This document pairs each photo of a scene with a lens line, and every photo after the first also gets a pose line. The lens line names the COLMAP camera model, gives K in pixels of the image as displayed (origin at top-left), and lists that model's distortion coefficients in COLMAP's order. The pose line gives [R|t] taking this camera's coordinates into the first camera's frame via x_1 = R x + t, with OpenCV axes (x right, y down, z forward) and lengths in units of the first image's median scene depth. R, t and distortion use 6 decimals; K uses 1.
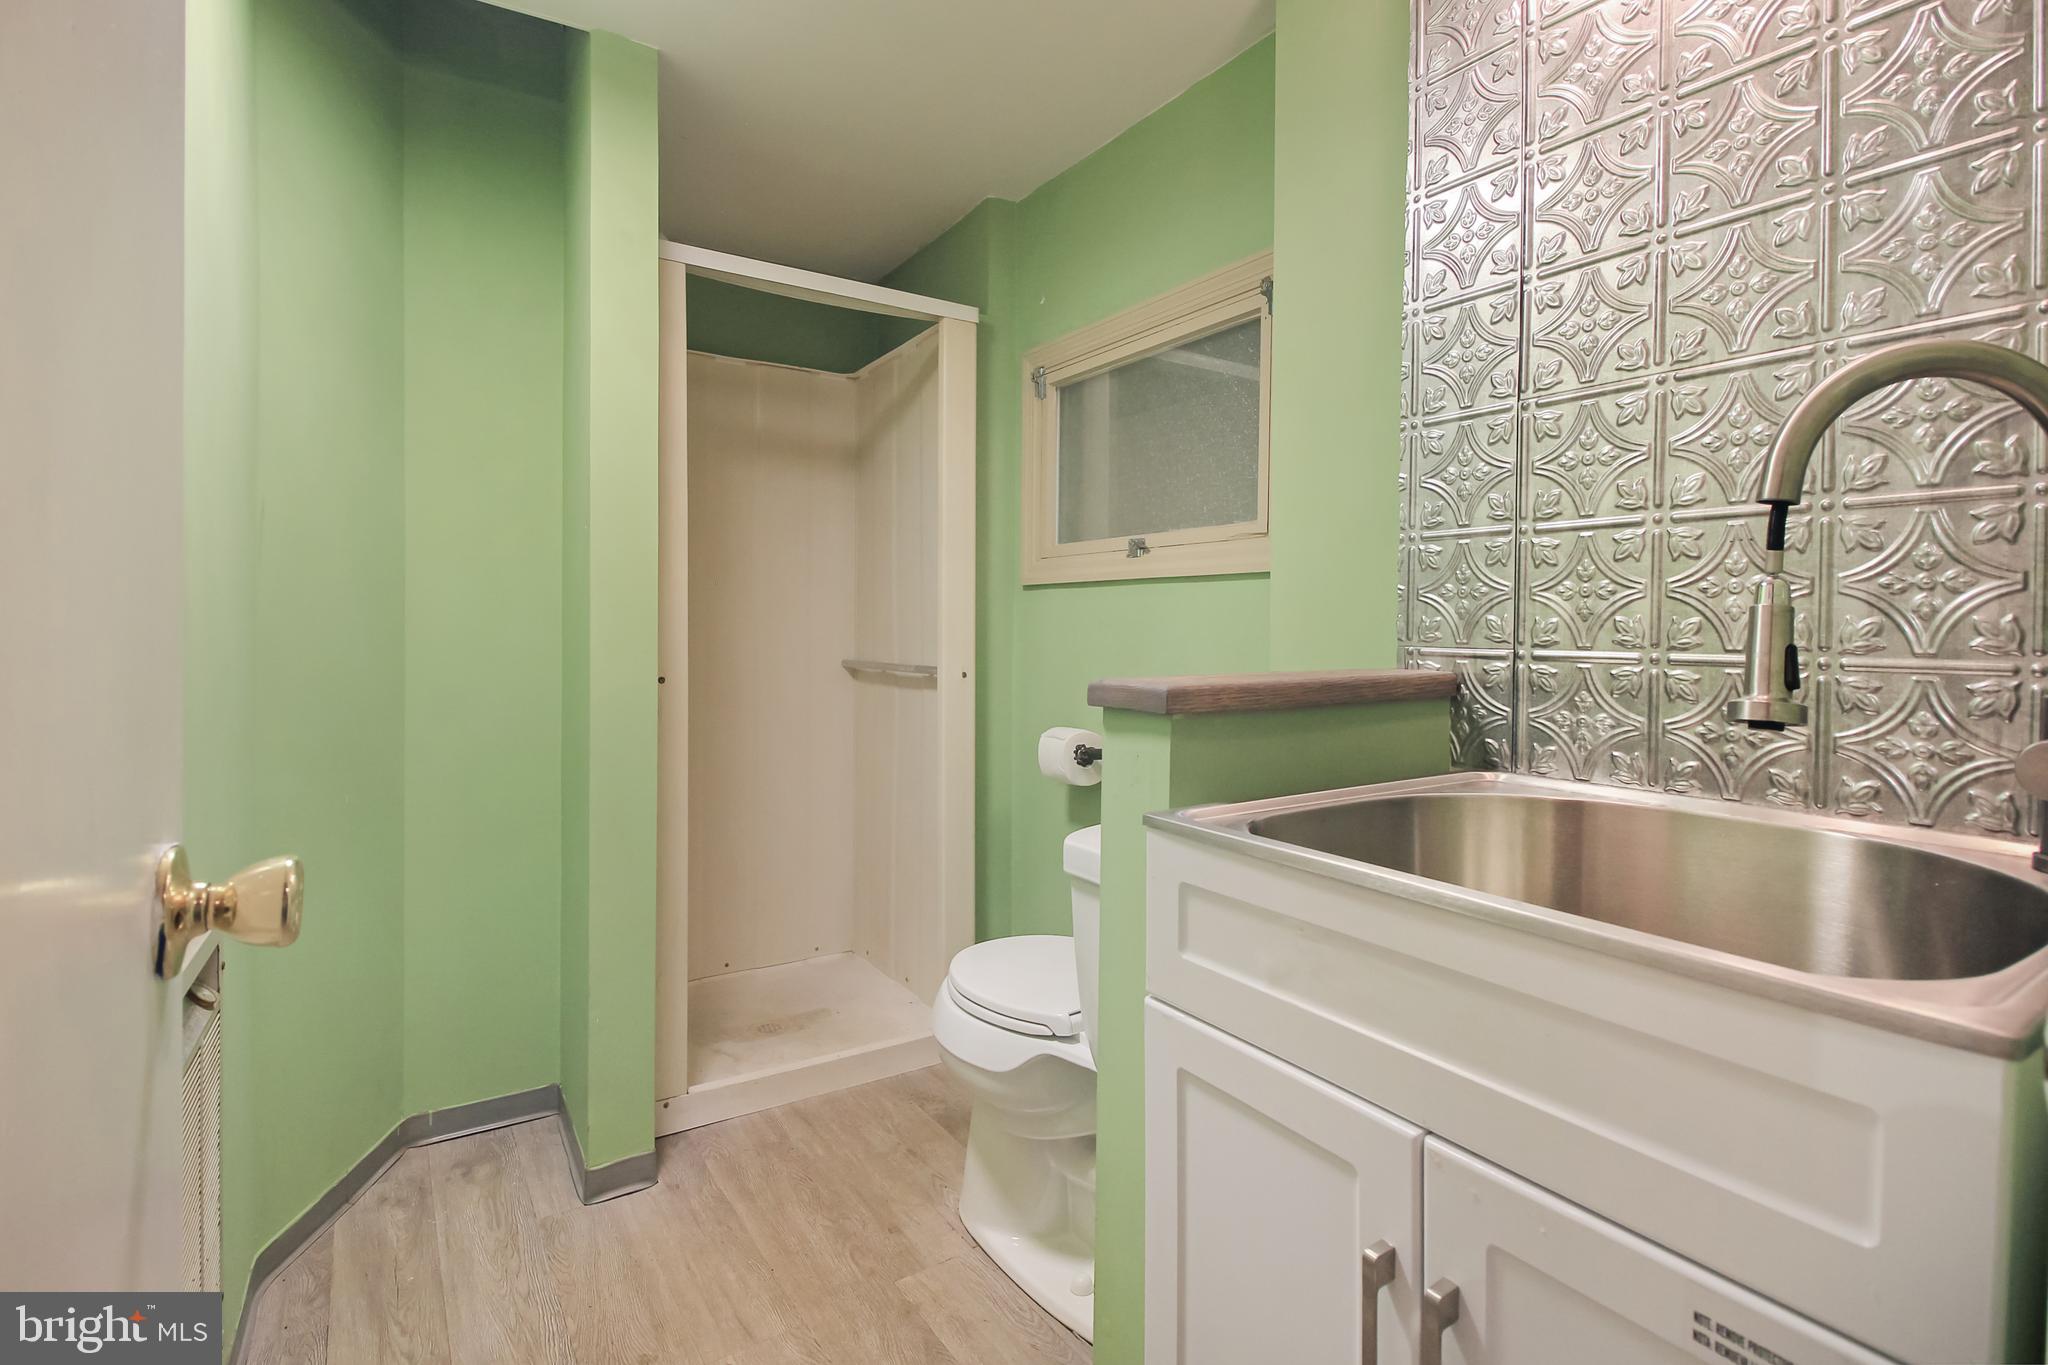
lens RADIAL K [[969.2, 0, 1016.5], [0, 969.2, 671.2], [0, 0, 1]] dist [0.002450, -0.008137]
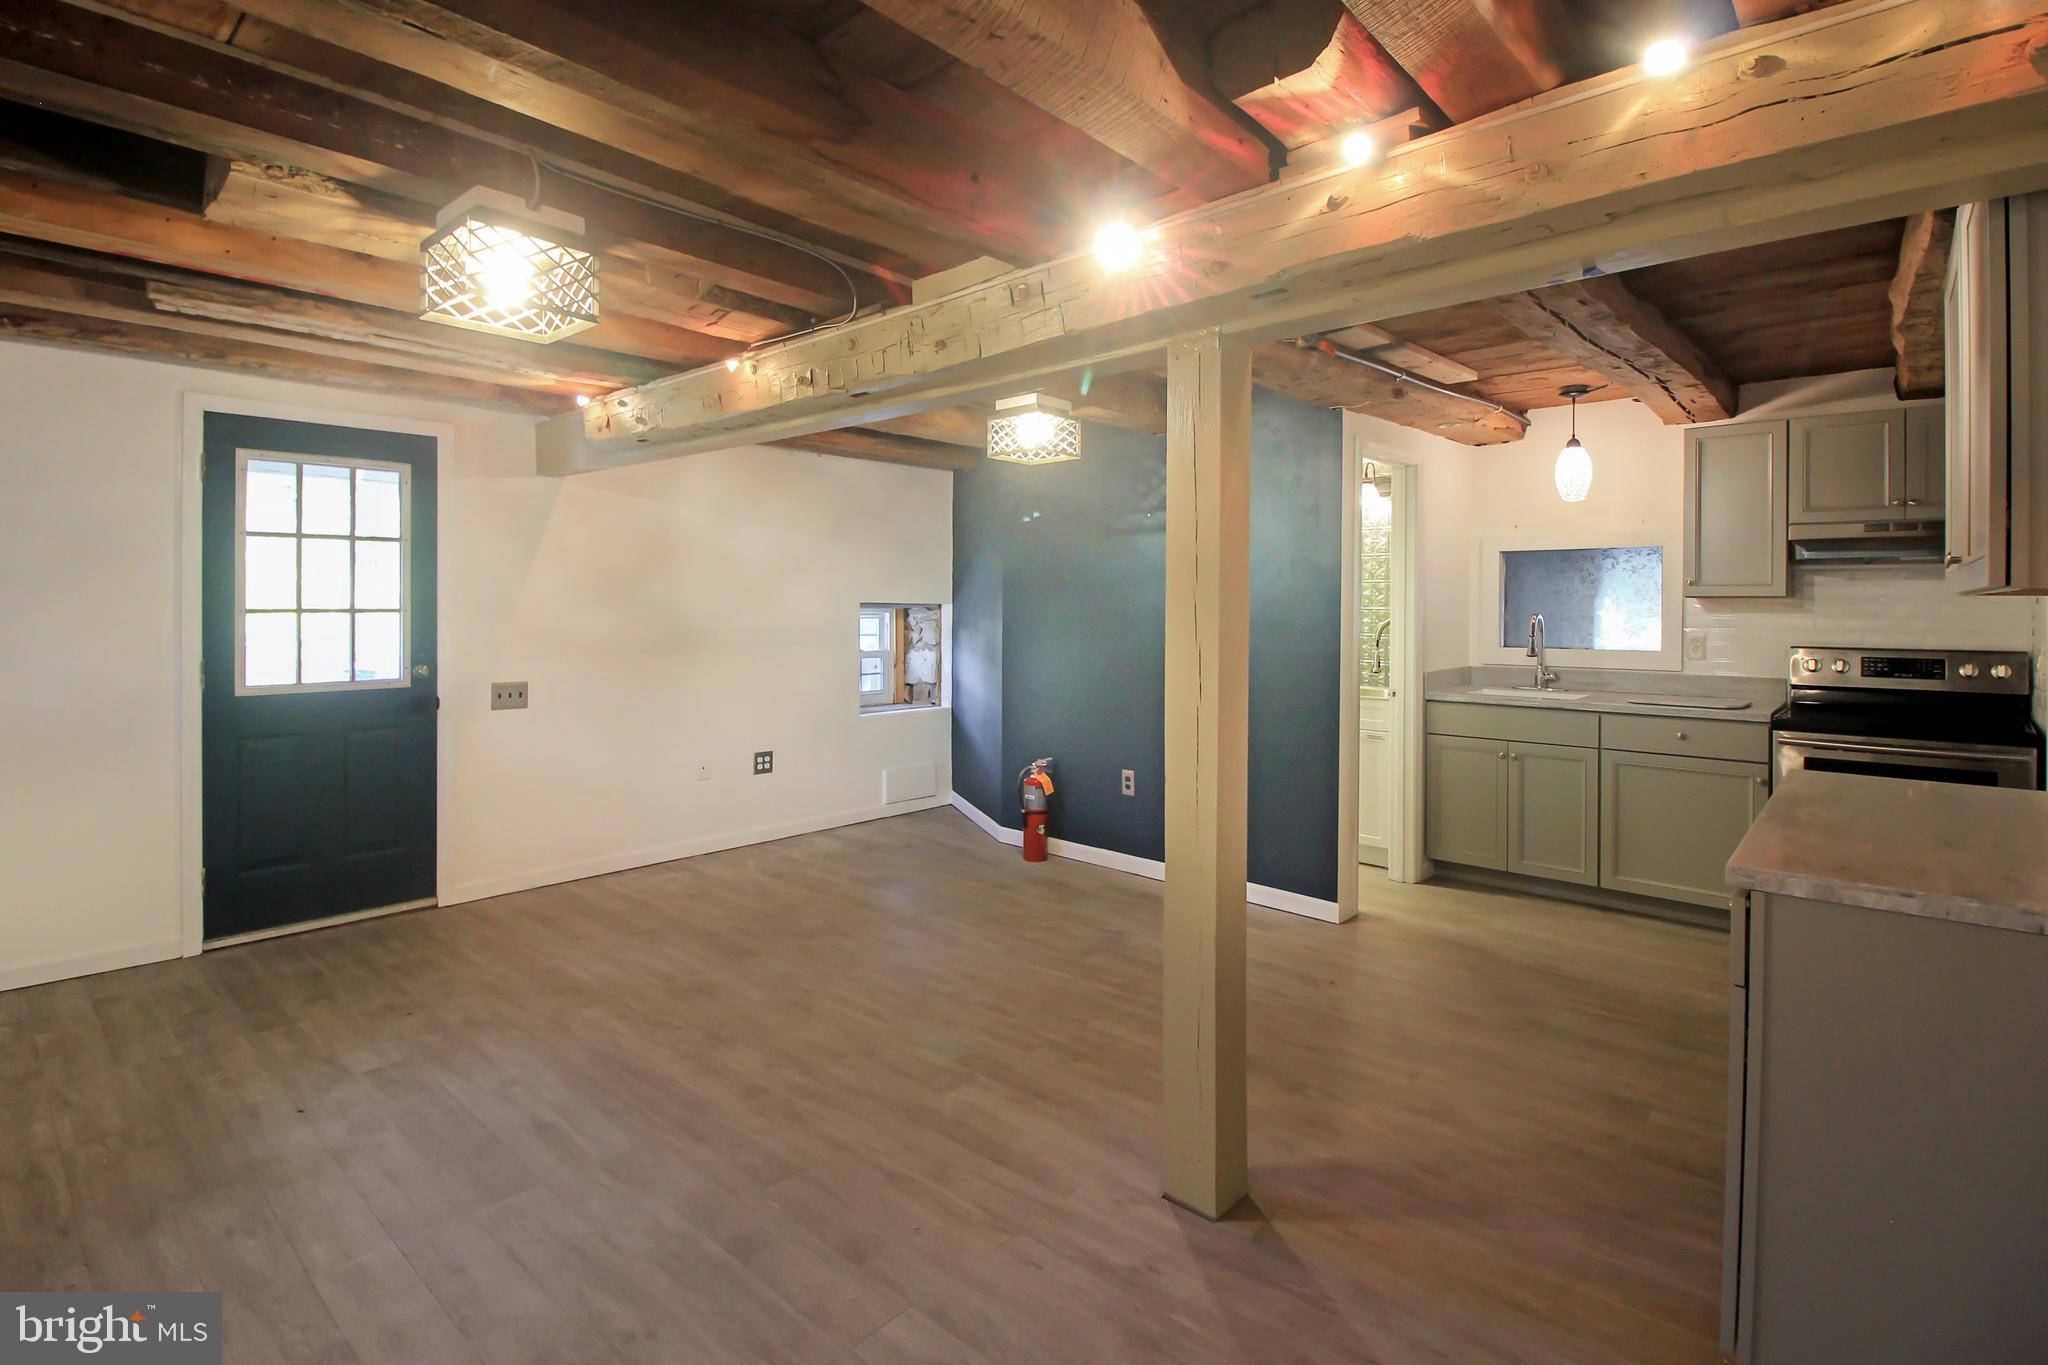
lens RADIAL K [[976.1, 0, 1014.0], [0, 976.1, 609.8], [0, 0, 1]] dist [-0.013434, -0.000303]
pose [[0.966250, -0.002777, 0.257590, -1.248173], [0.011723, 0.999380, -0.033201, -0.067519], [-0.257338, 0.035100, 0.965684, -1.801927]]
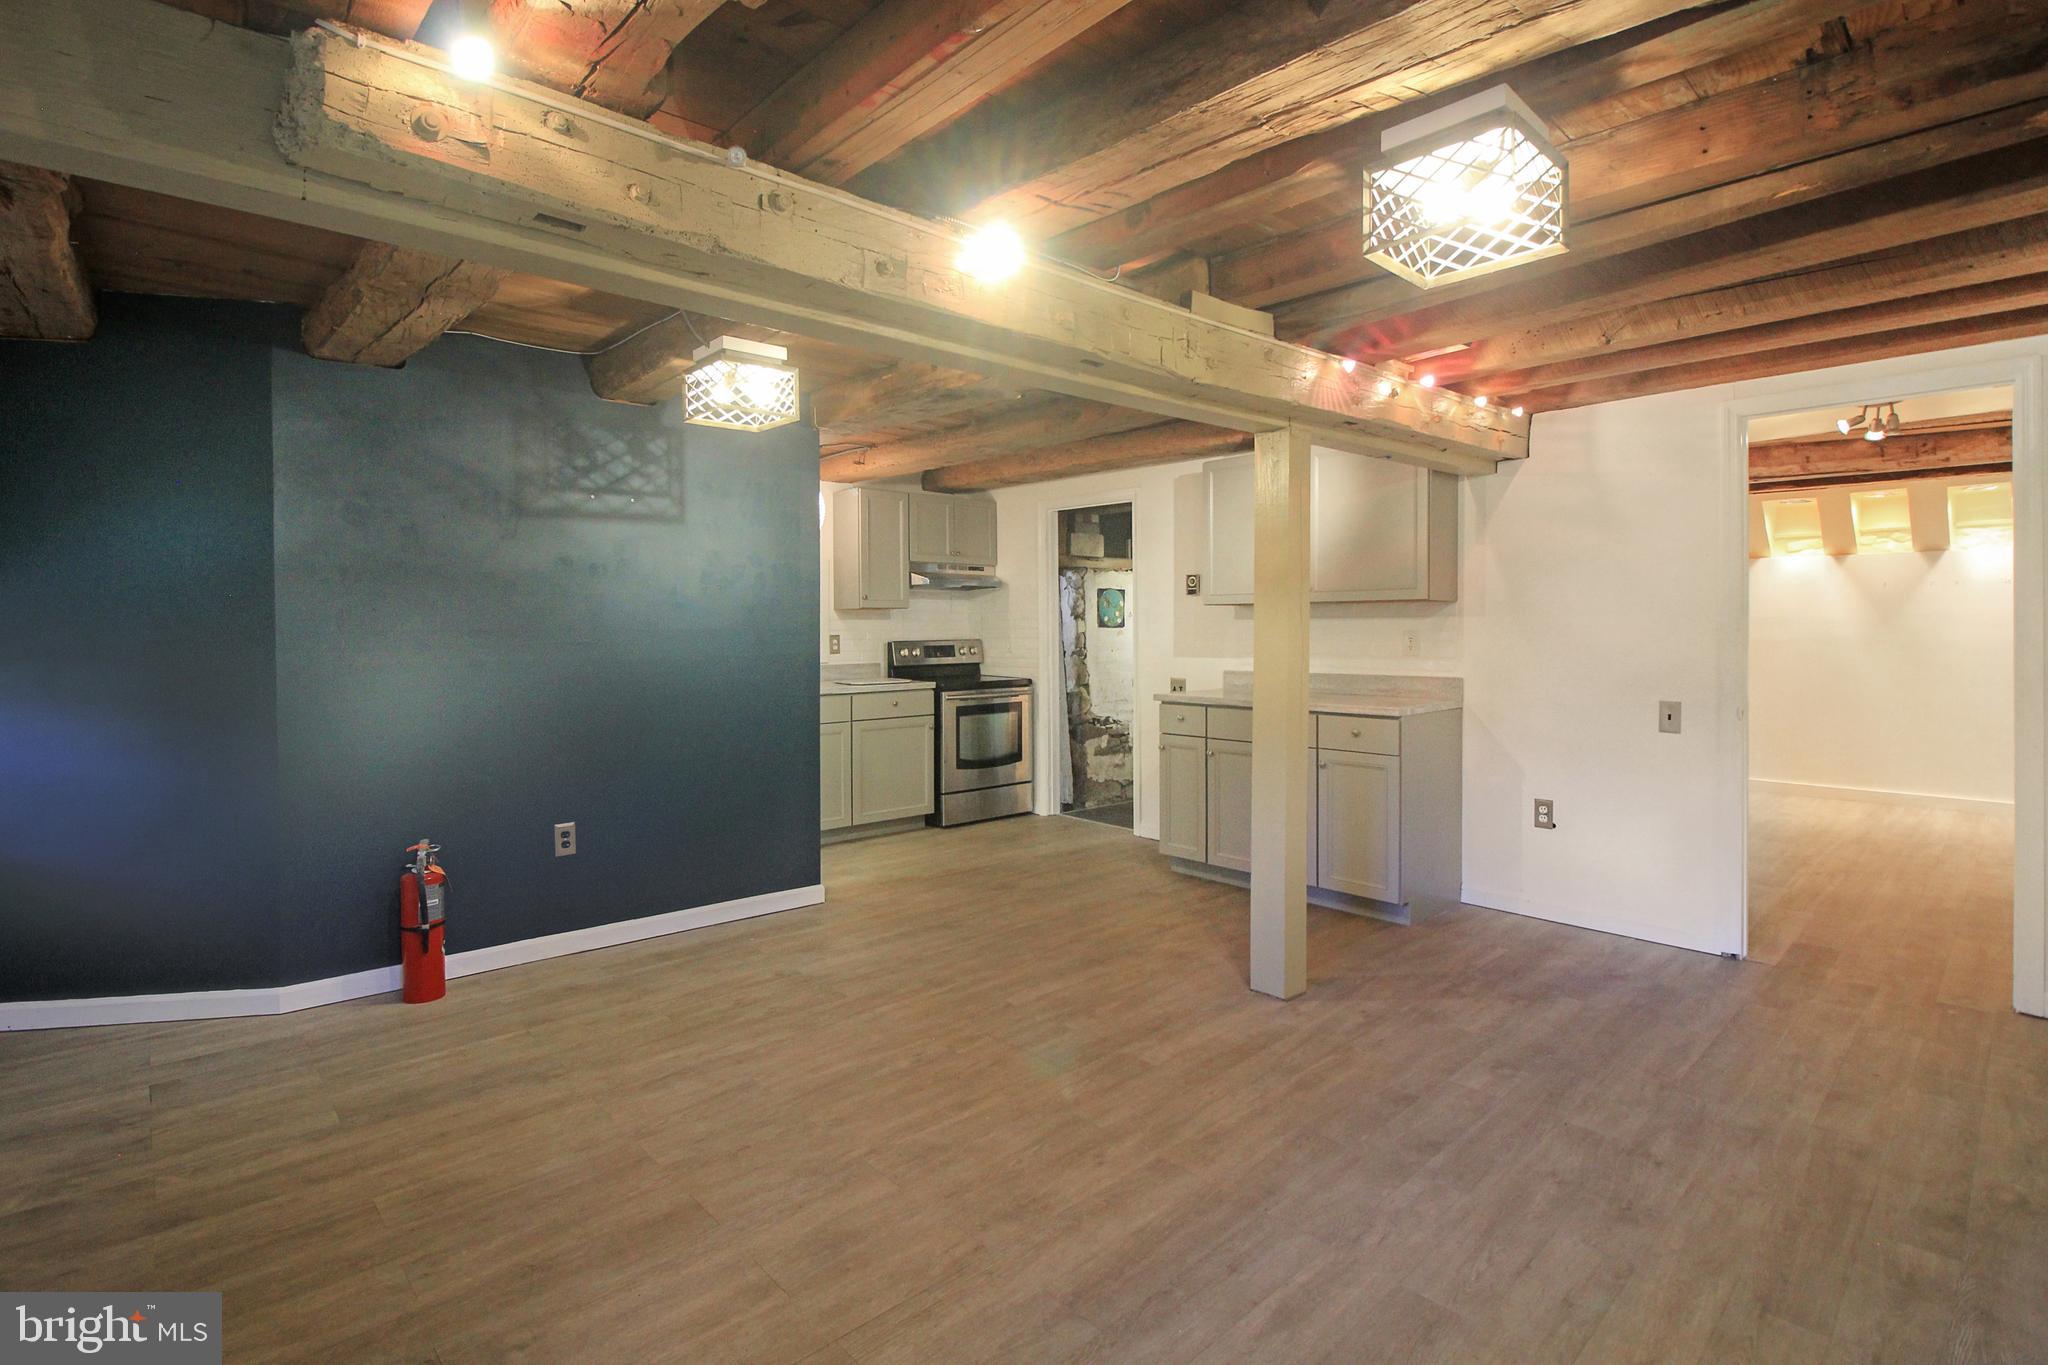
lens RADIAL K [[977.9, 0, 1016.0], [0, 977.9, 629.3], [0, 0, 1]] dist [-0.020717, -0.000691]
pose [[-0.163580, -0.007167, 0.986504, -2.261696], [0.045271, 0.998866, 0.014764, -0.102634], [-0.985491, 0.047075, -0.163070, -0.189939]]
